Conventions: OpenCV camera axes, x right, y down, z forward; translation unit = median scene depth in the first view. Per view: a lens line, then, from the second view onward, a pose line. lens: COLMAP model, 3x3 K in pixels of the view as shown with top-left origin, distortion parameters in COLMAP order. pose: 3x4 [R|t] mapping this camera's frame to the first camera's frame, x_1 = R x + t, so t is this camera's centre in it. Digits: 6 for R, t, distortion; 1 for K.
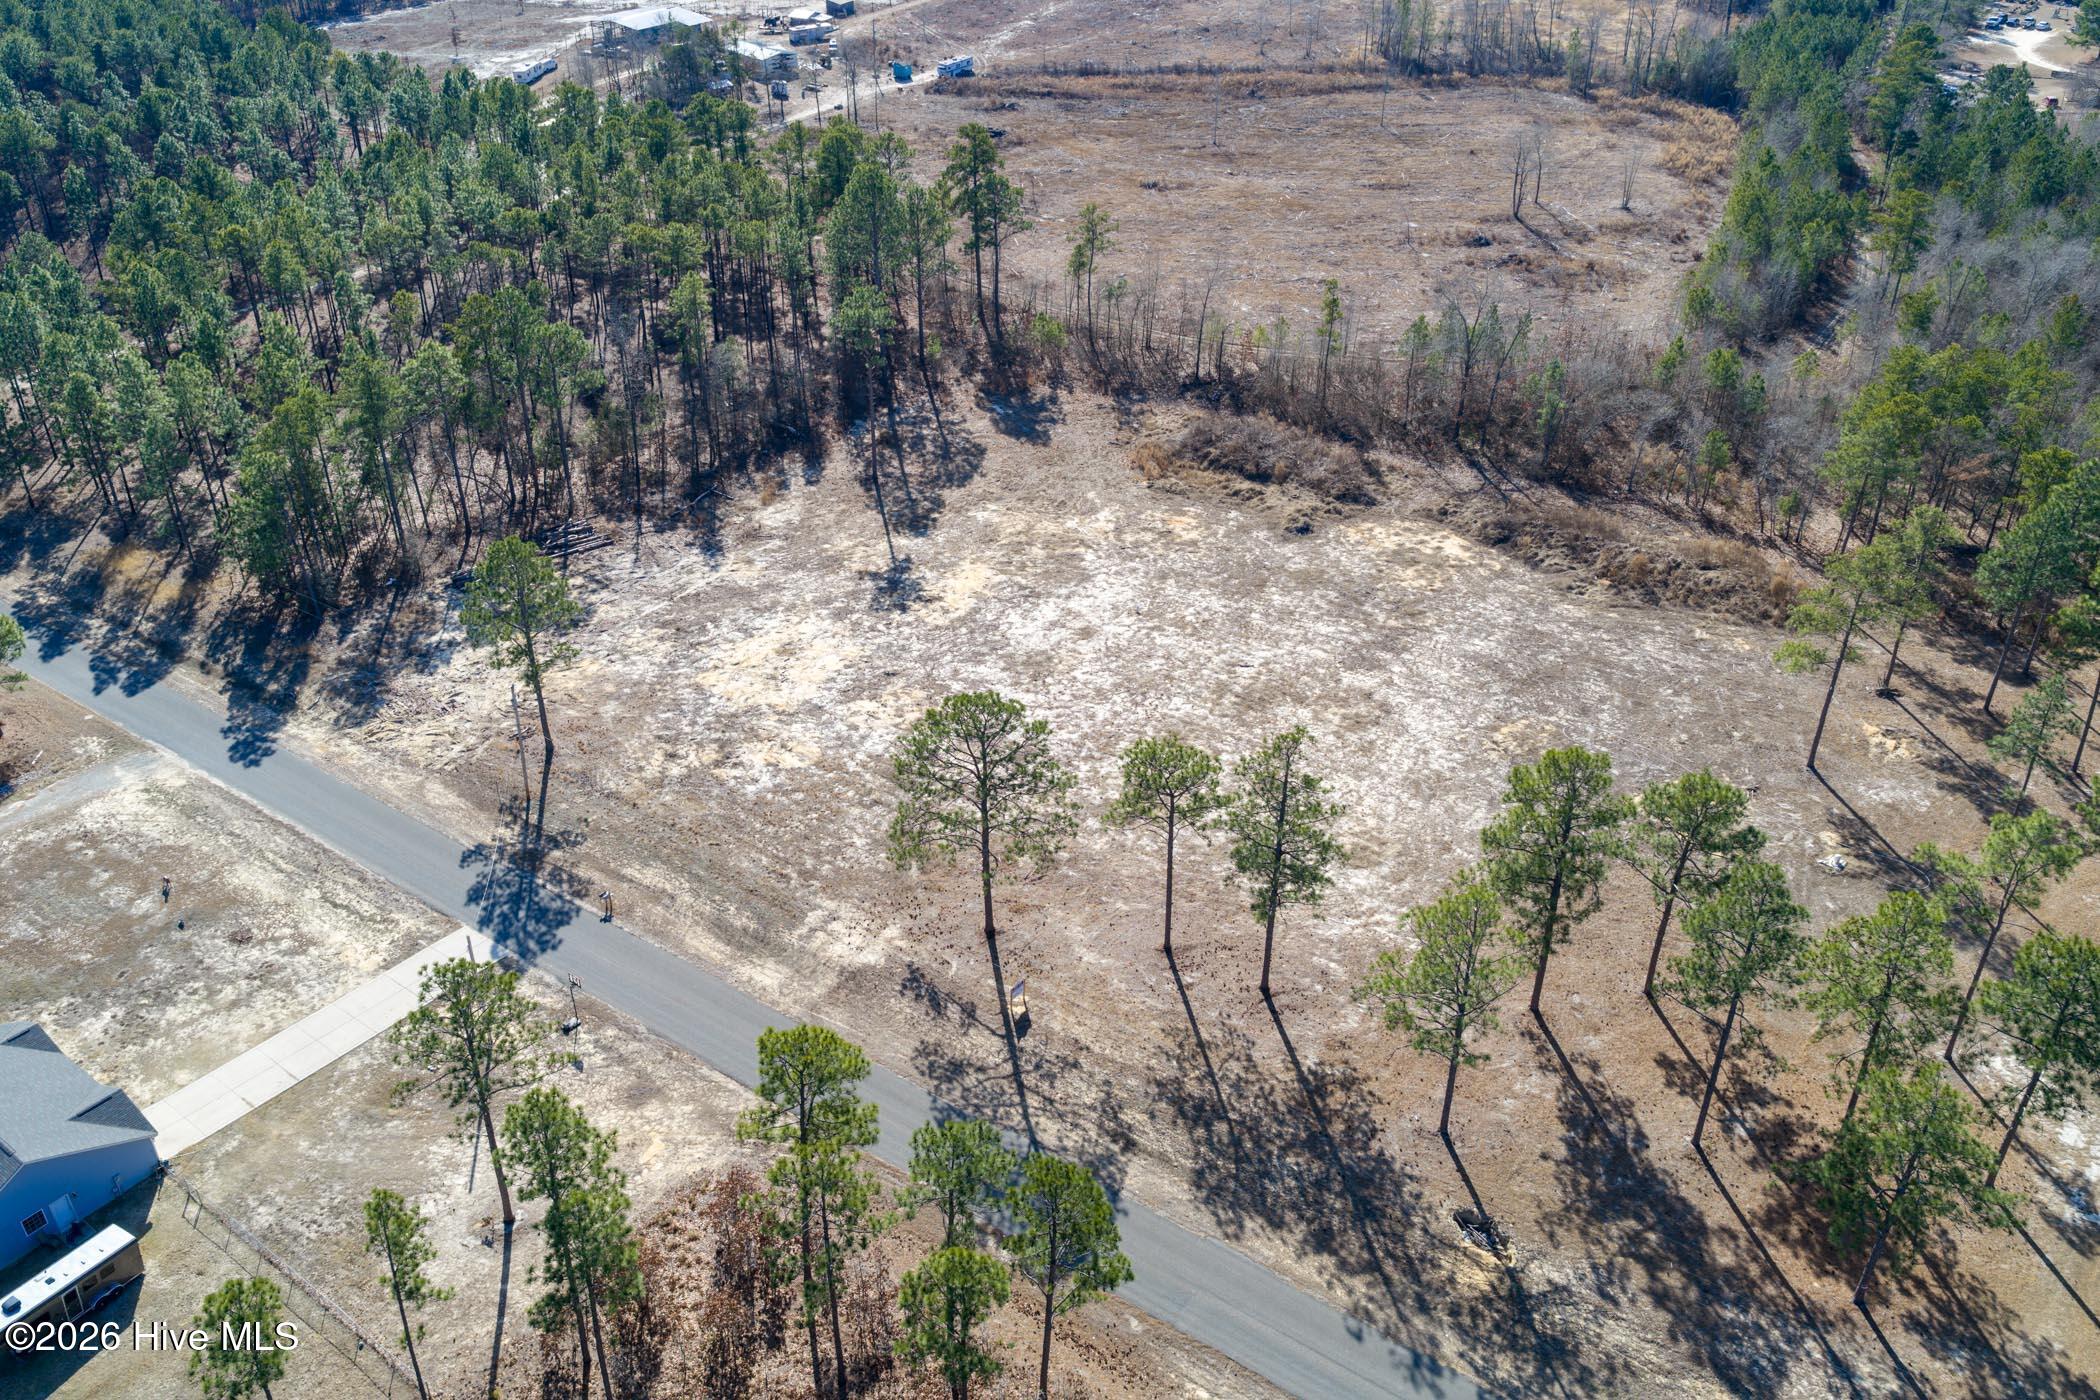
lens RADIAL K [[1731.6, 0, 1053.4], [0, 1731.6, 719.9], [0, 0, 1]] dist [0.017626, -0.029089]
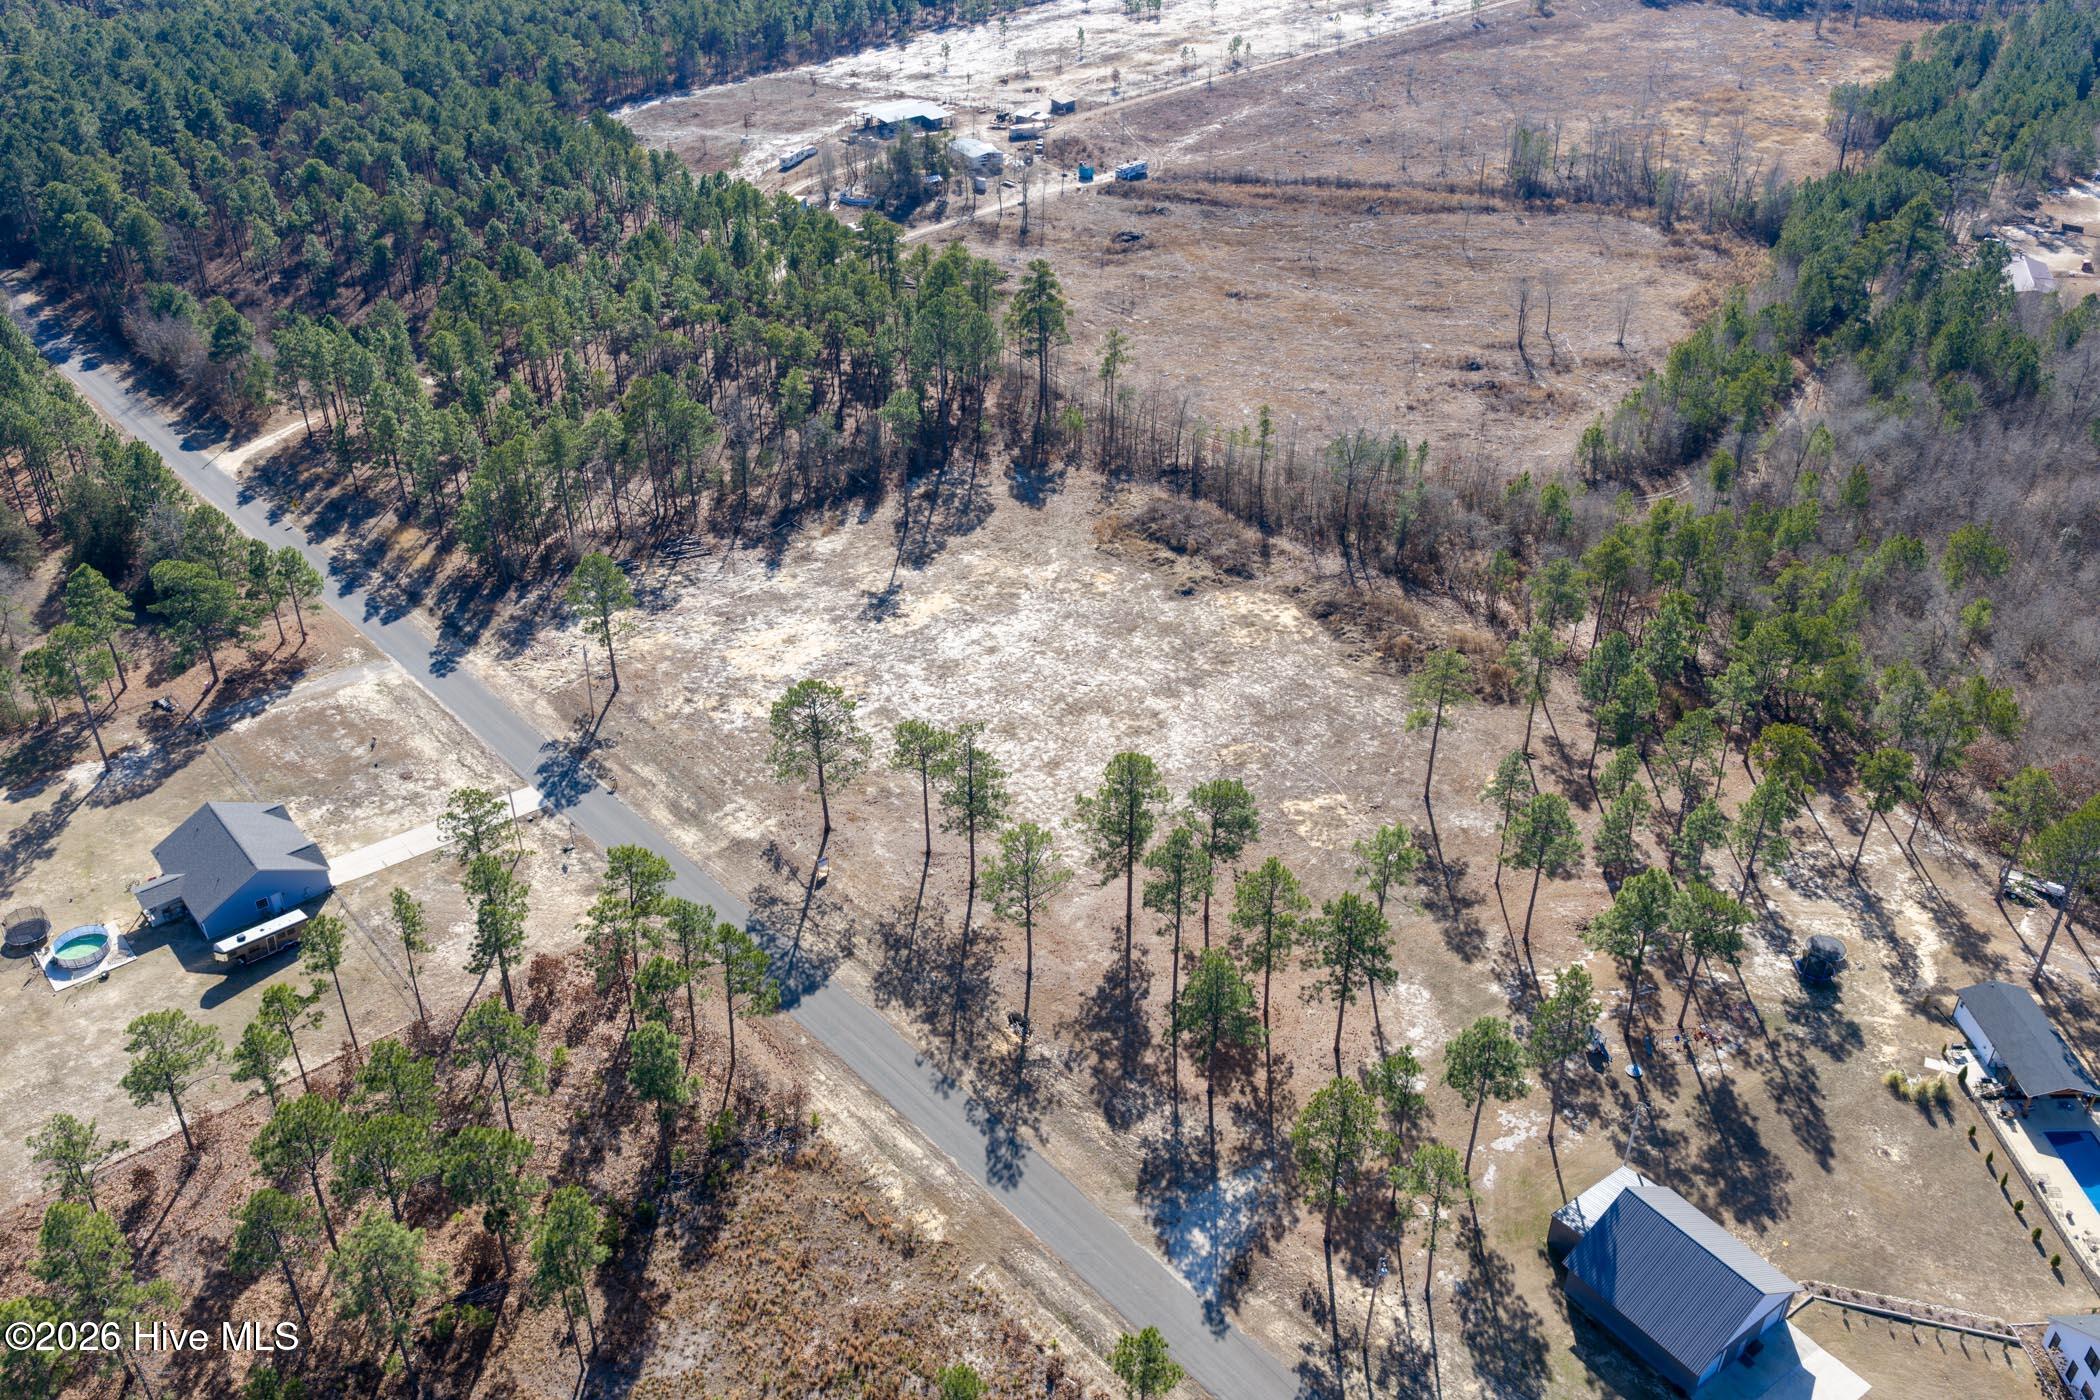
lens RADIAL K [[1731.6, 0, 1053.4], [0, 1731.6, 719.9], [0, 0, 1]] dist [0.017626, -0.029089]
pose [[0.975383, 0.115289, -0.187978, 0.347368], [-0.114443, 0.993311, 0.015384, -0.020615], [0.188494, 0.006508, 0.982053, -0.410436]]
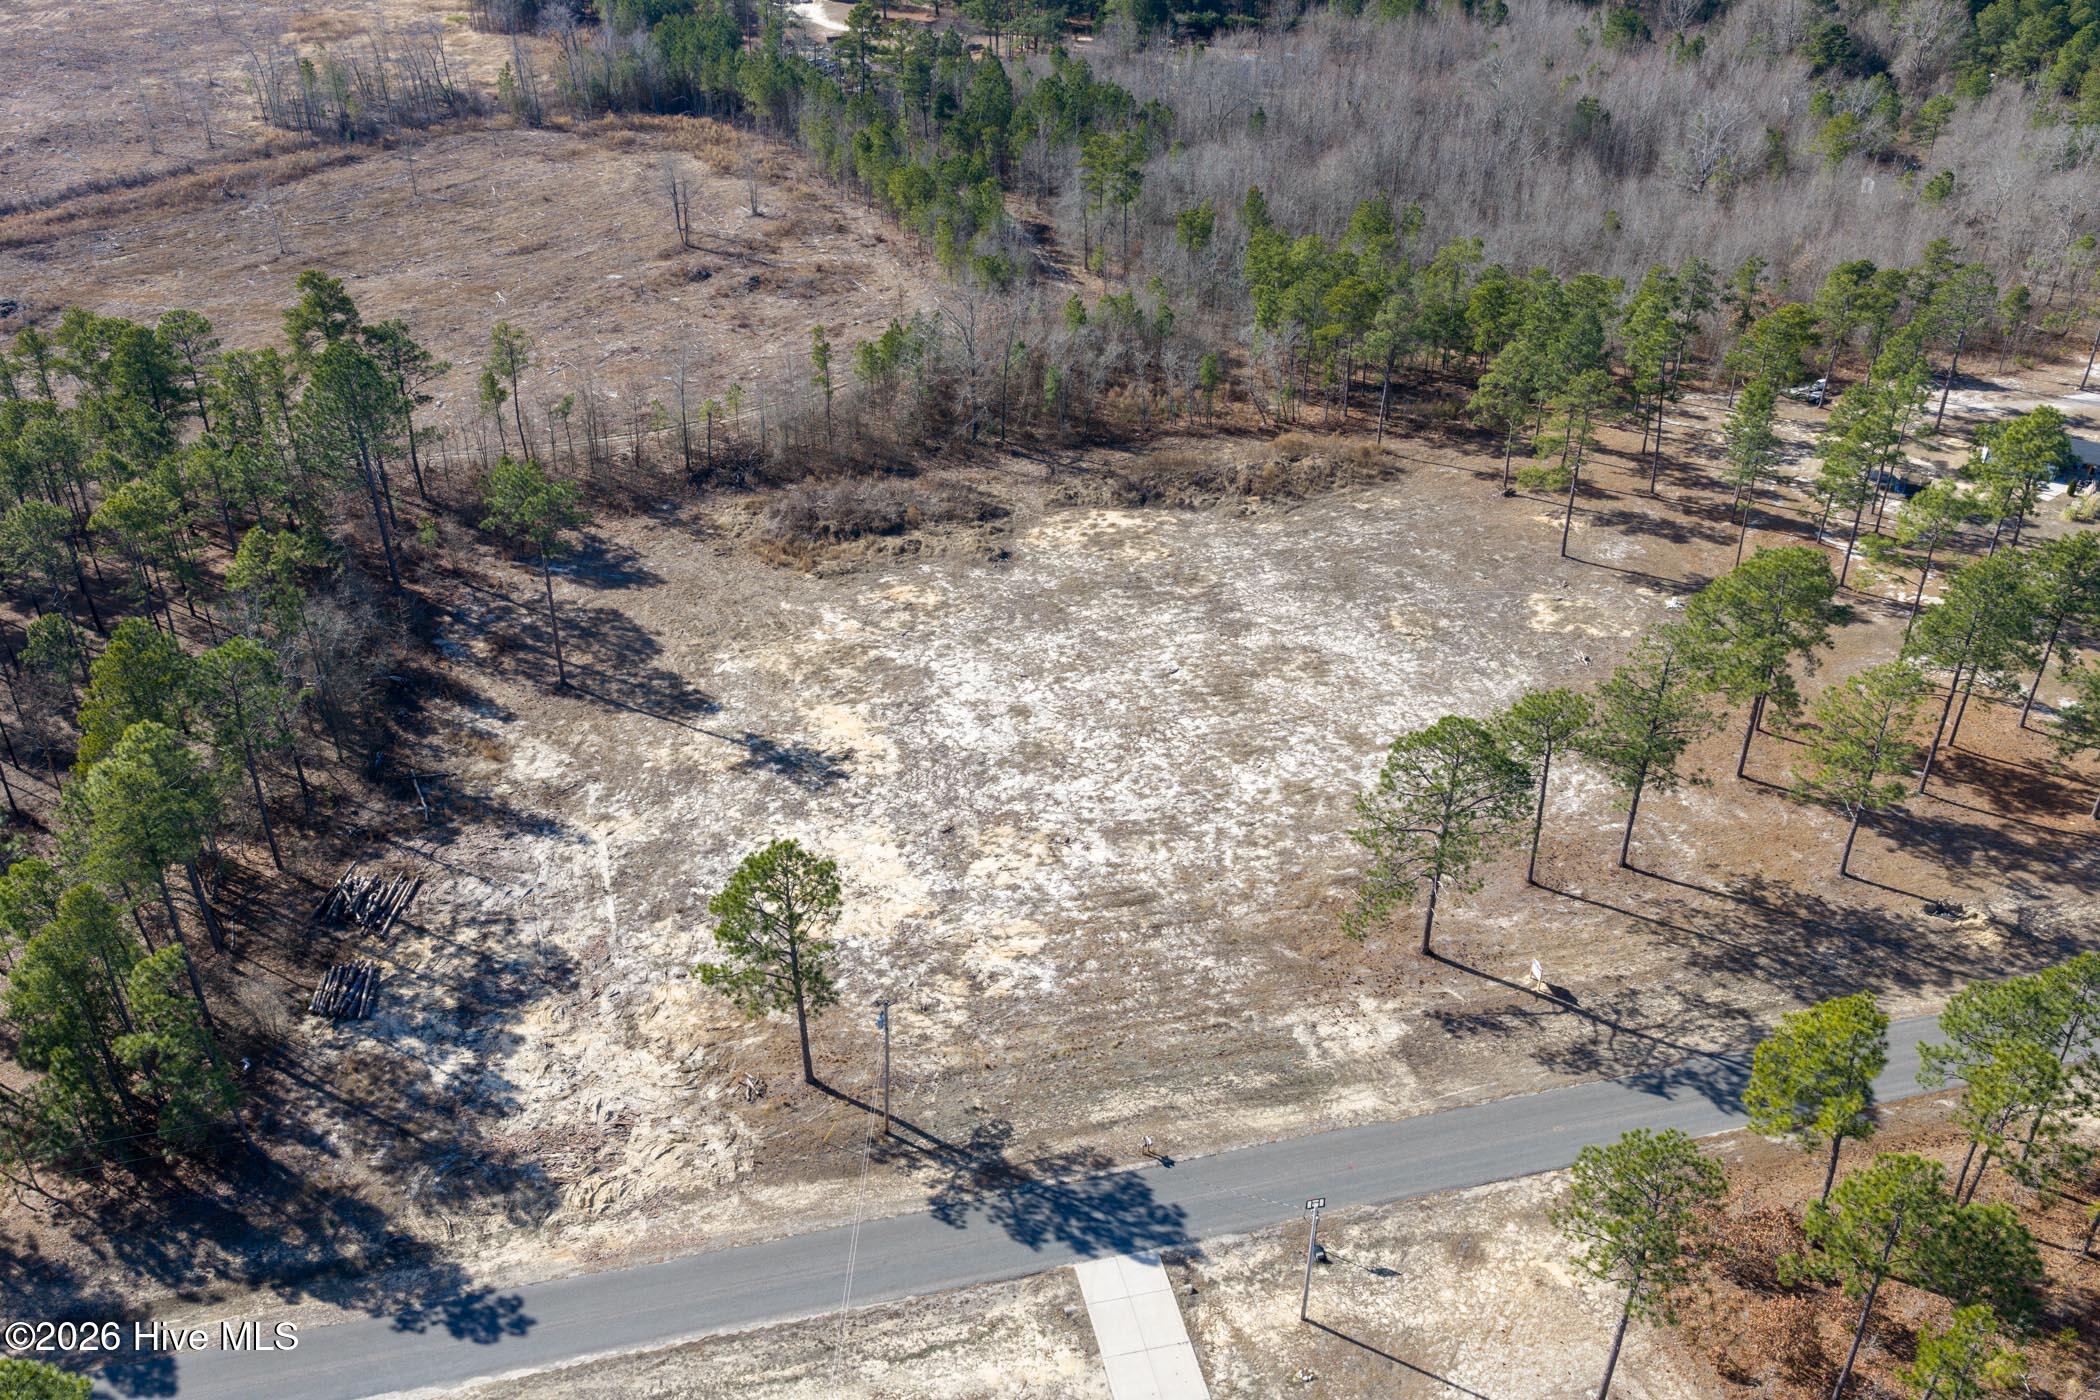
lens RADIAL K [[1731.6, 0, 1053.4], [0, 1731.6, 719.9], [0, 0, 1]] dist [0.017626, -0.029089]
pose [[0.649427, -0.403531, 0.644521, -0.587788], [0.408198, 0.900108, 0.152248, -0.184124], [-0.641575, 0.164218, 0.749275, 0.269631]]
